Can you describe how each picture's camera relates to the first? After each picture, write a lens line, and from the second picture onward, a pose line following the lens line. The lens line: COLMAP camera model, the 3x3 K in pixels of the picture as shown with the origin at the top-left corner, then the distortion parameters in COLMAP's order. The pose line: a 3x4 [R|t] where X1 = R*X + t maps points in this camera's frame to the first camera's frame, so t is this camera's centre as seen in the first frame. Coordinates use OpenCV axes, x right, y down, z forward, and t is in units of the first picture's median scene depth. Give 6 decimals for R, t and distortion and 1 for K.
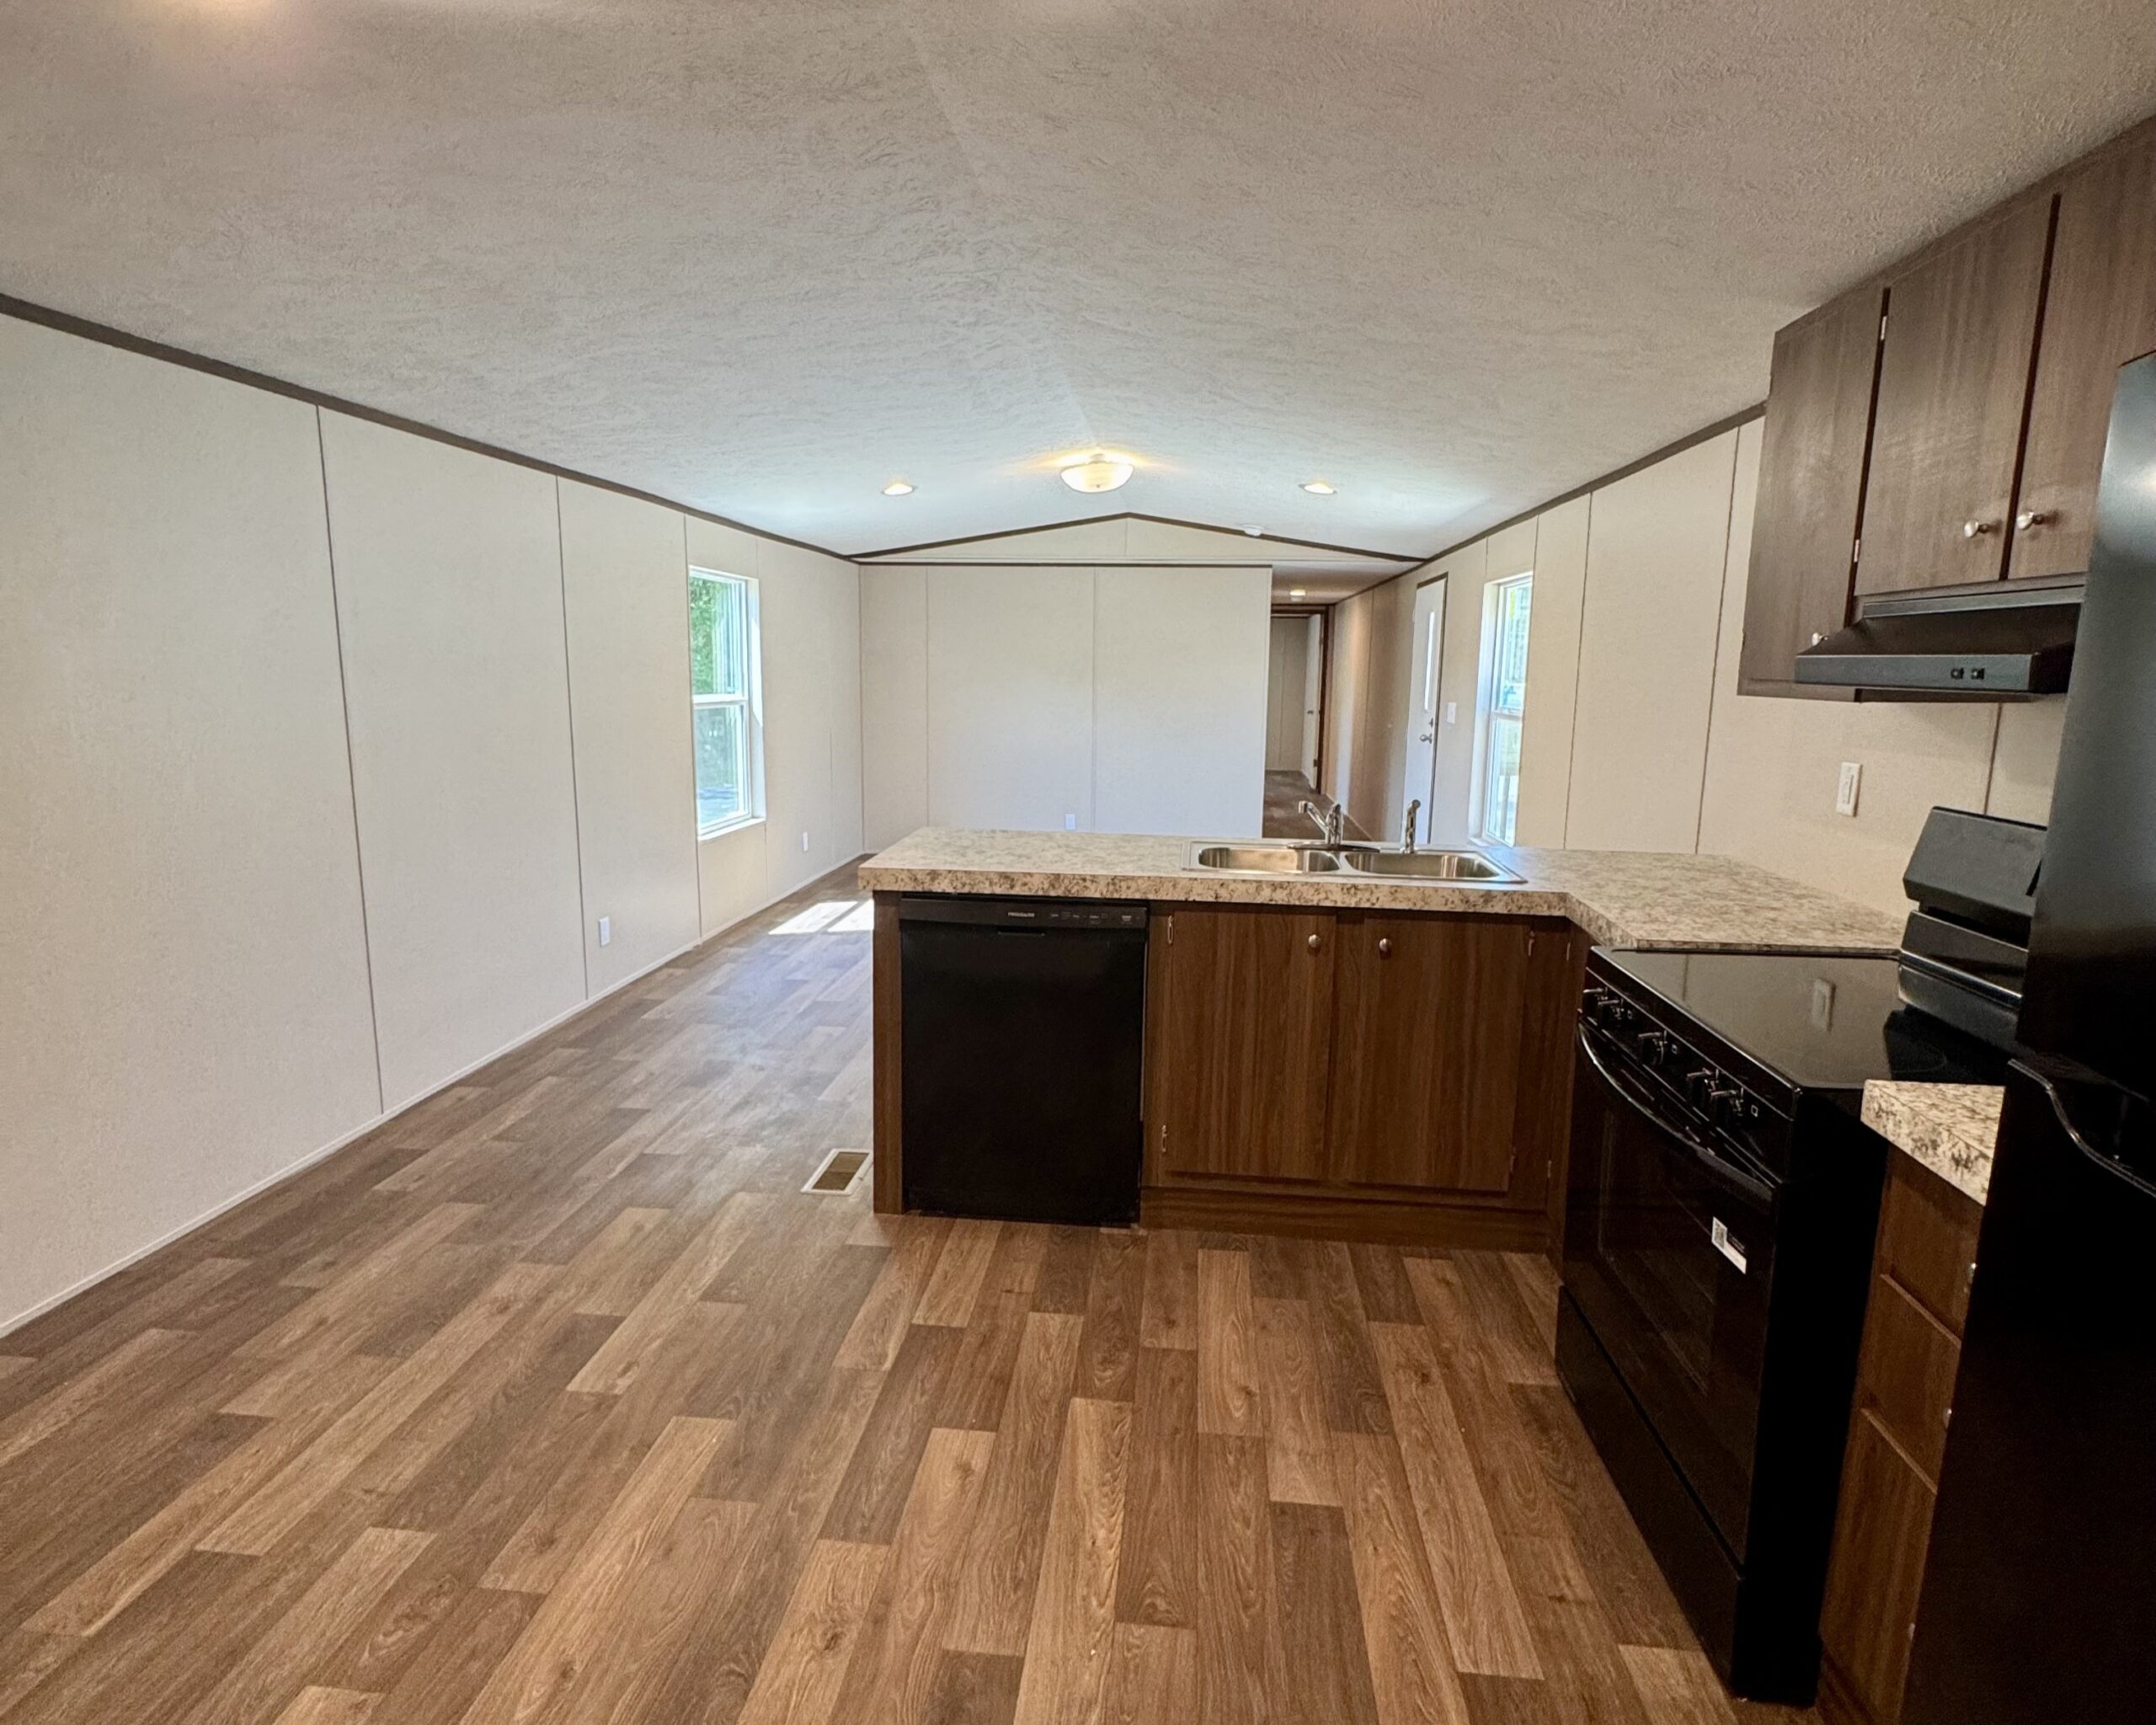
lens RADIAL K [[1113.8, 0, 1056.3], [0, 1113.8, 850.0], [0, 0, 1]] dist [-0.007136, 0.005724]
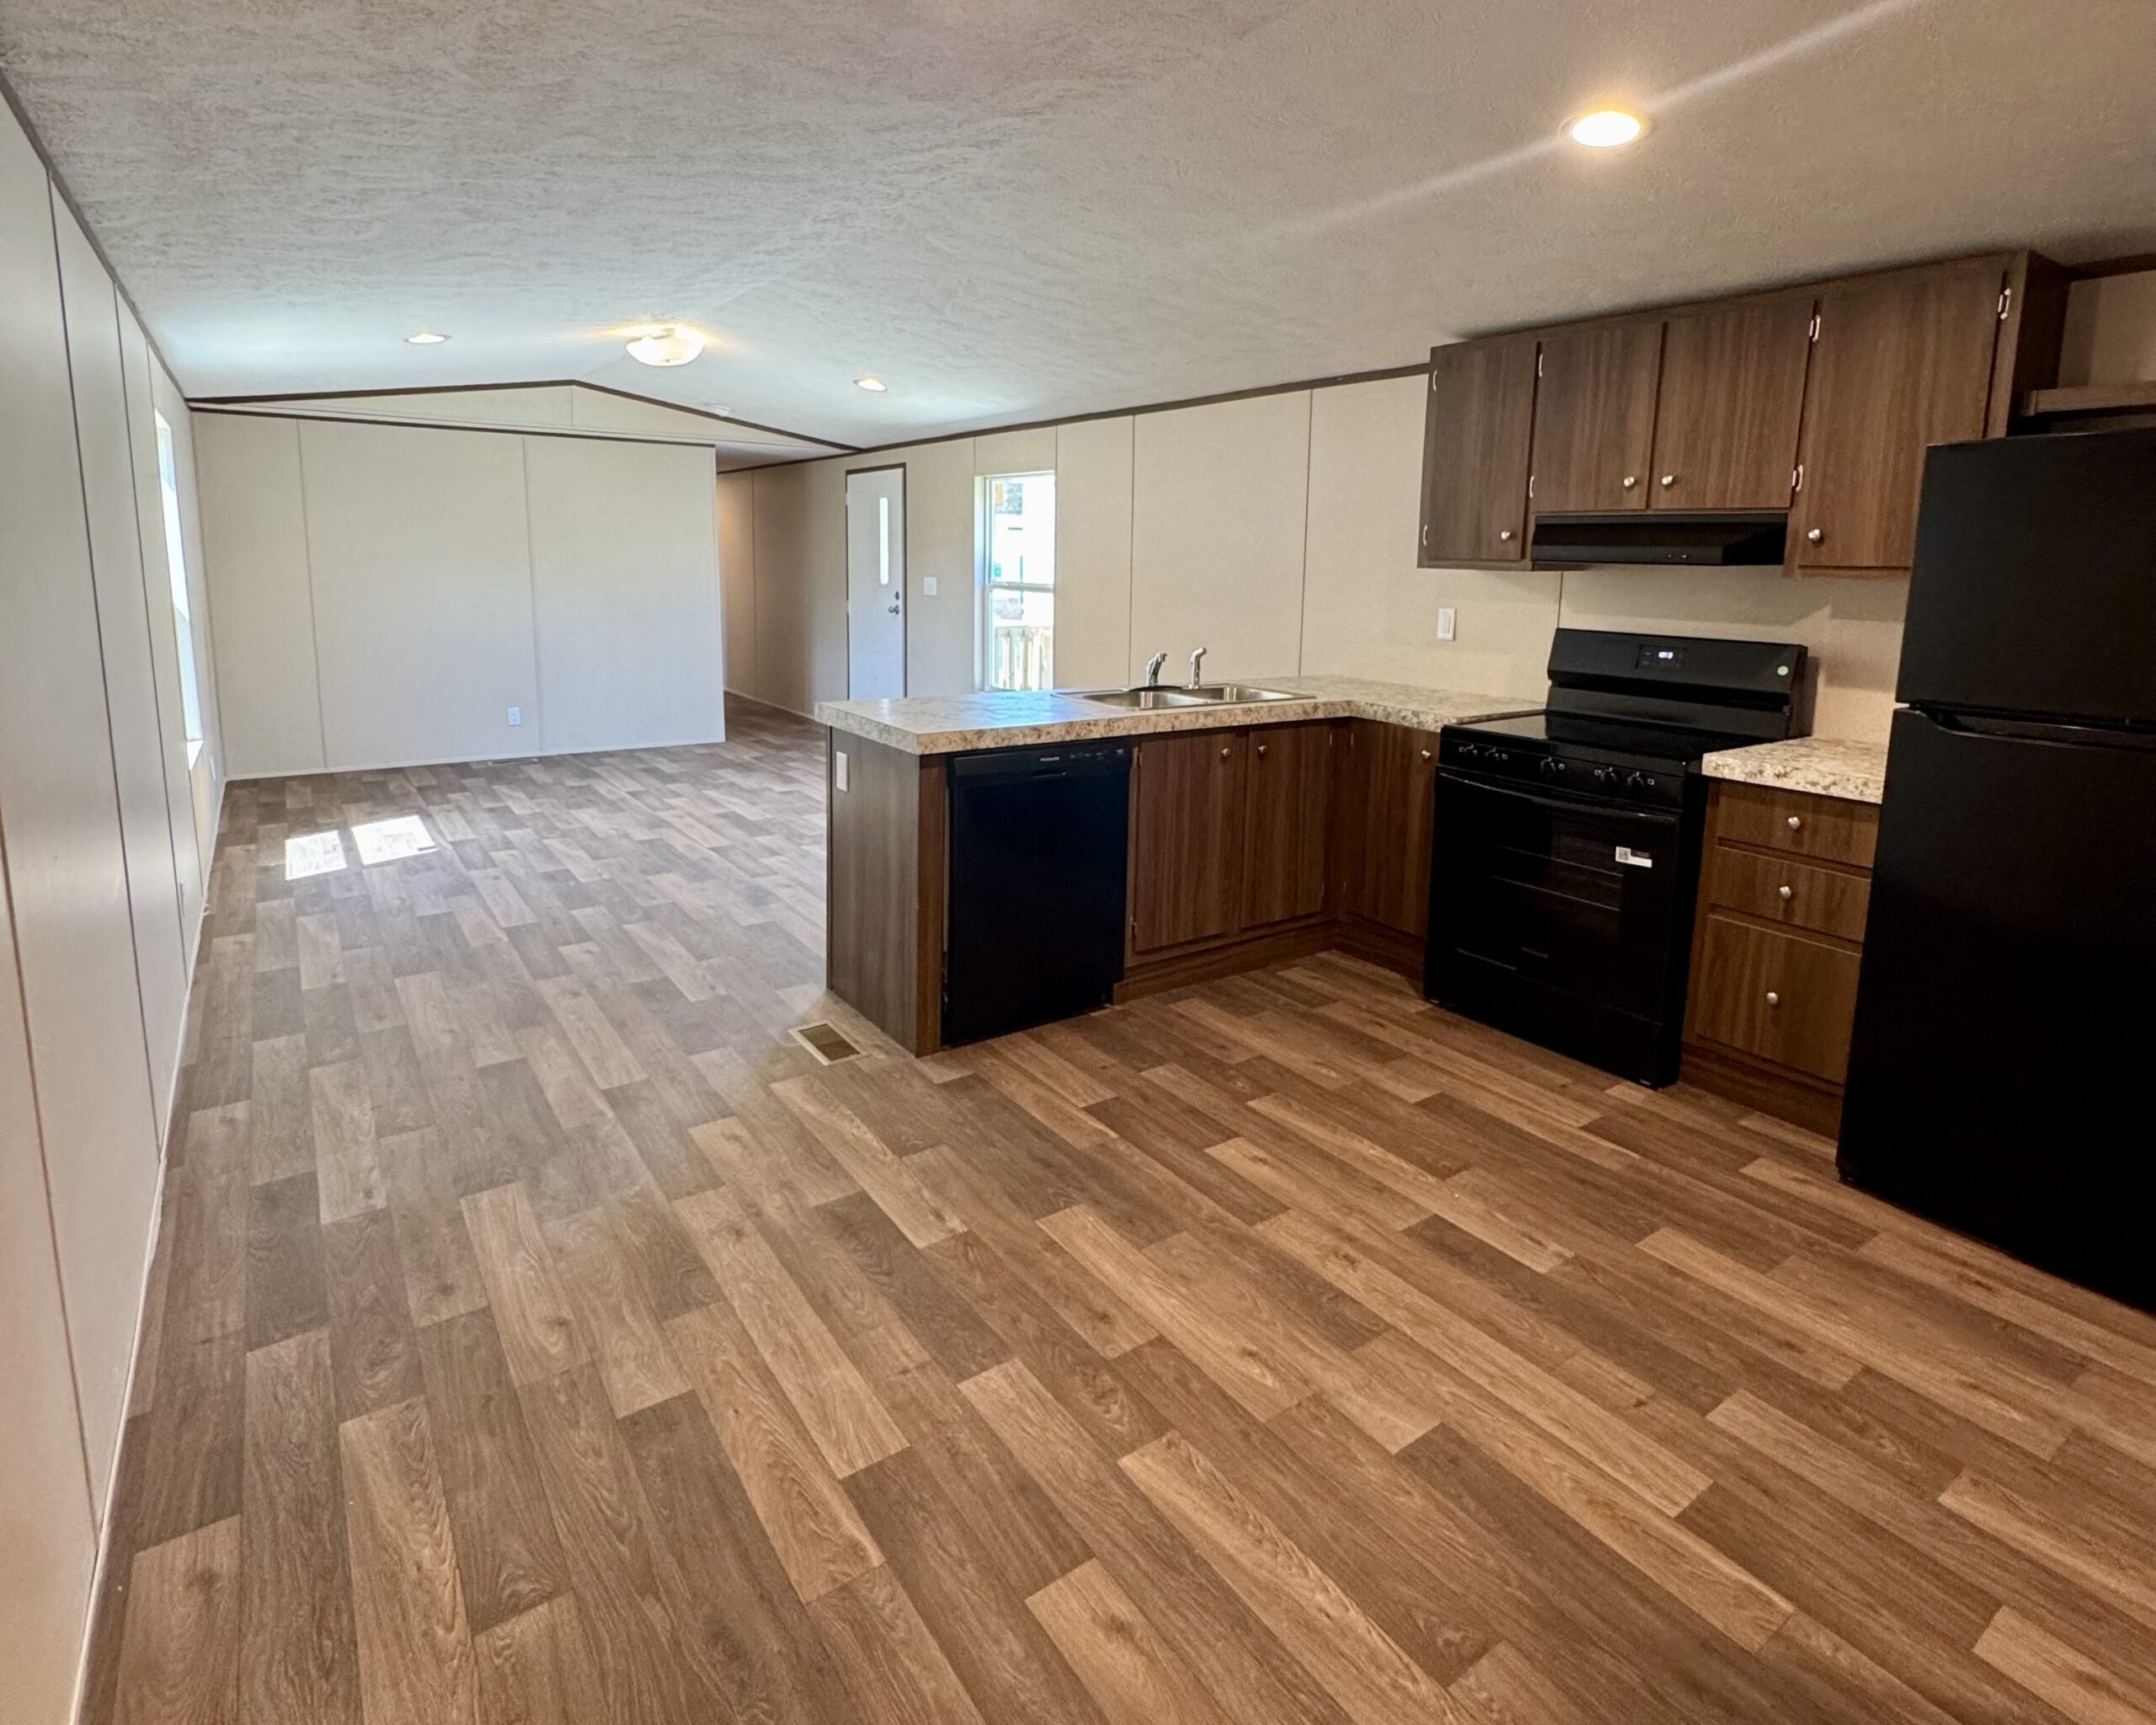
lens RADIAL K [[1113.8, 0, 1056.7], [0, 1113.8, 727.8], [0, 0, 1]] dist [-0.007136, 0.005724]
pose [[0.769655, -0.097840, 0.630919, -0.771460], [0.097231, 0.994624, 0.035630, -0.016417], [-0.631013, 0.033922, 0.775030, 0.082127]]
